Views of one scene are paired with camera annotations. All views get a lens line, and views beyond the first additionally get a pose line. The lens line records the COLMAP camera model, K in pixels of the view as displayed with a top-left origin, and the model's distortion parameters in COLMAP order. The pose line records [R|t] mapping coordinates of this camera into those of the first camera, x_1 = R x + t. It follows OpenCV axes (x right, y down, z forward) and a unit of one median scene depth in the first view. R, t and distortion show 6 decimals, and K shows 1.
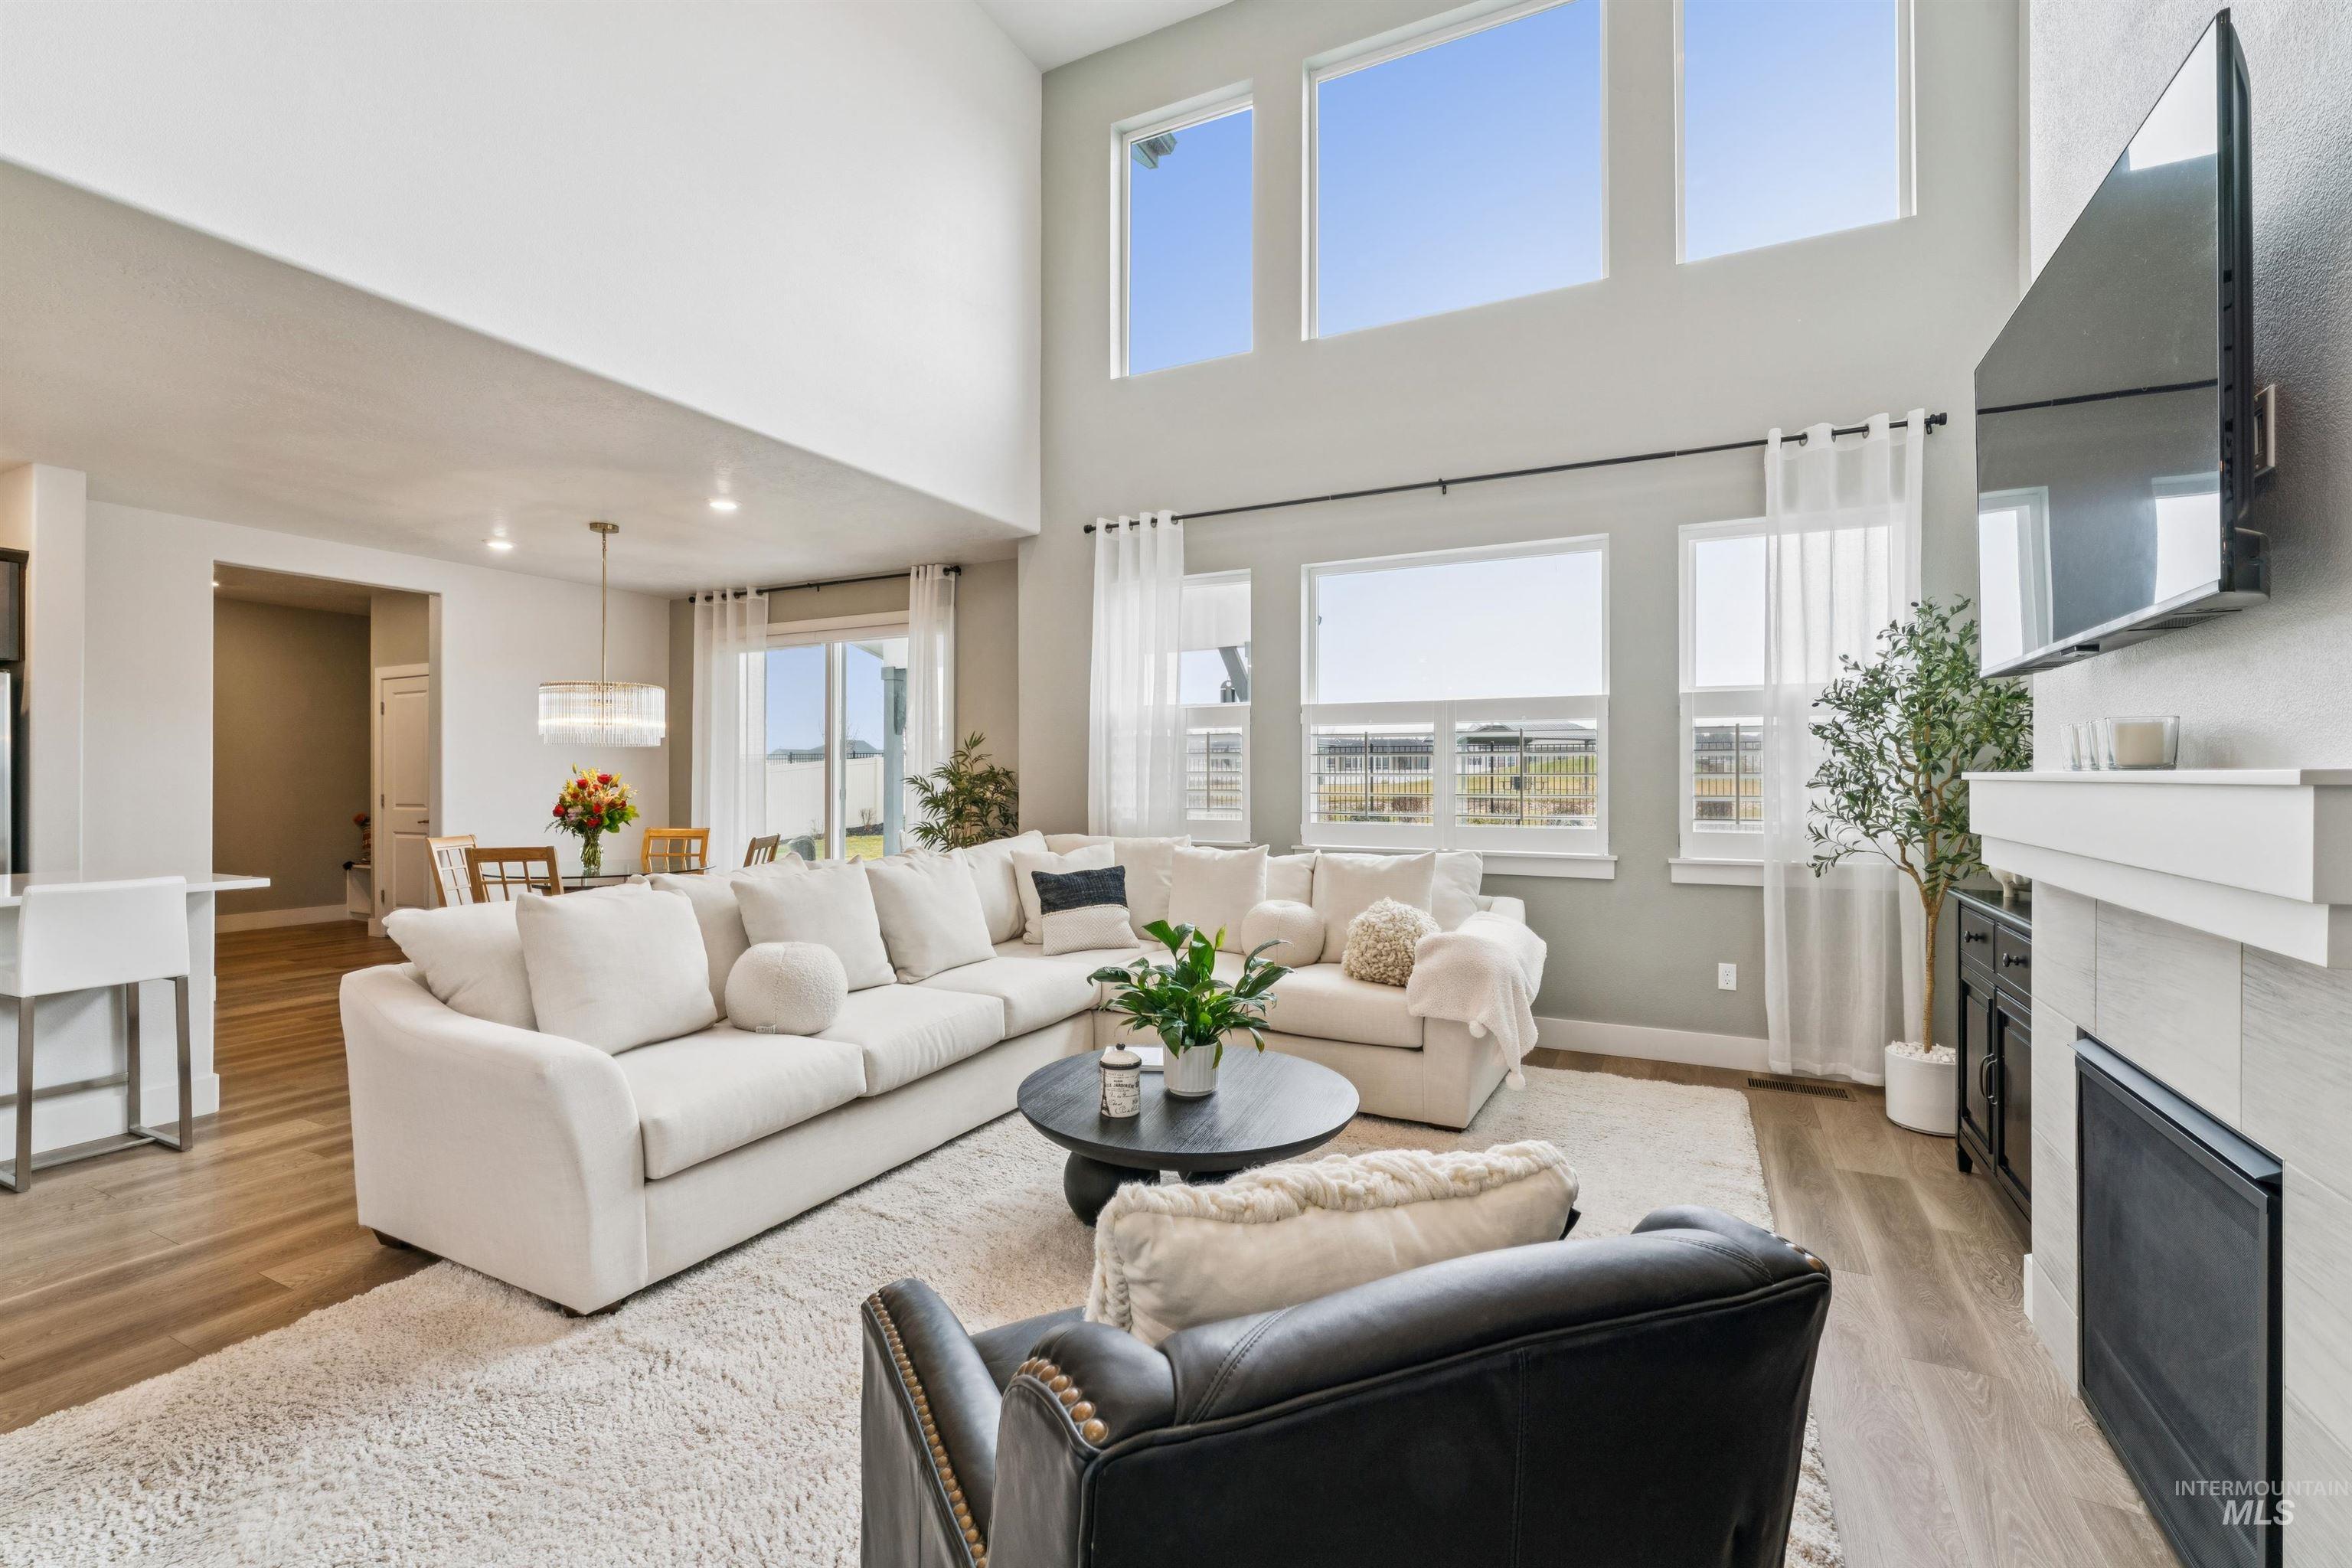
lens RADIAL K [[1017.3, 0, 1177.8], [0, 1017.3, 778.6], [0, 0, 1]] dist [-0.001215, 0.000277]
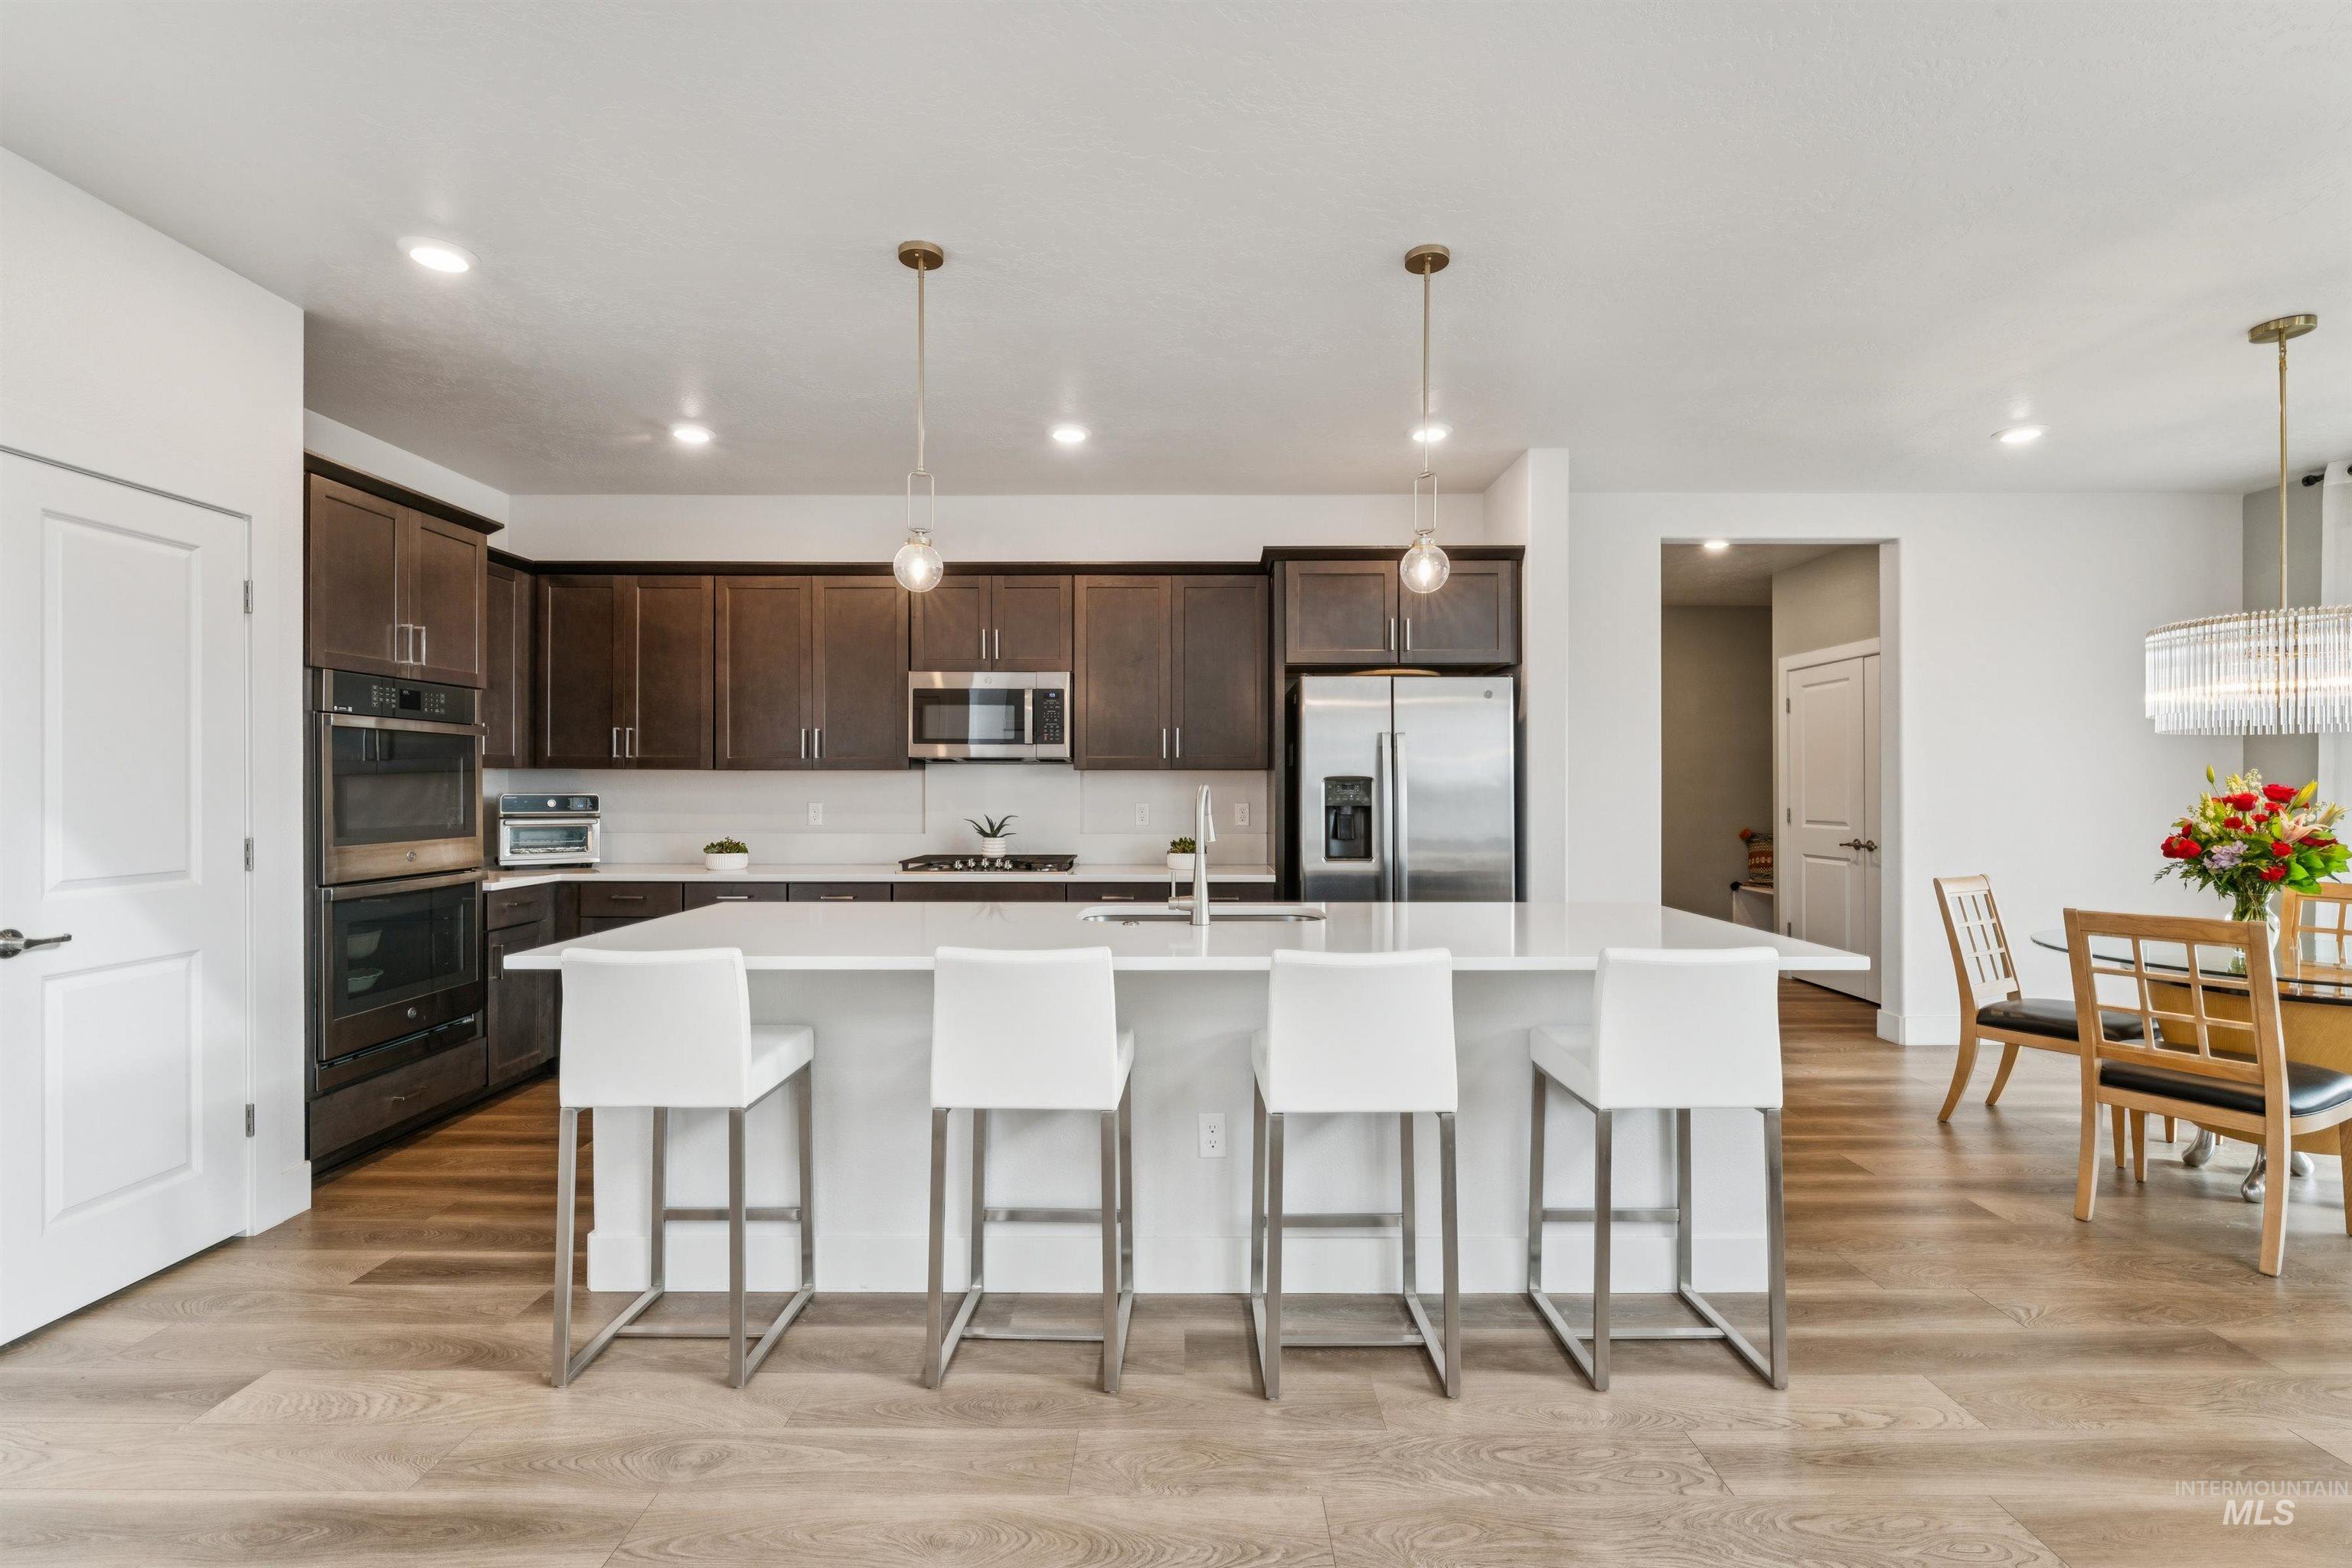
lens RADIAL K [[1031.6, 0, 1180.2], [0, 1031.6, 791.1], [0, 0, 1]] dist [-0.006929, 0.000193]
pose [[0.453717, 0.006094, -0.891125, -0.348802], [-0.002512, 0.999981, 0.005560, -0.002160], [0.891143, -0.000285, 0.453723, 0.231344]]
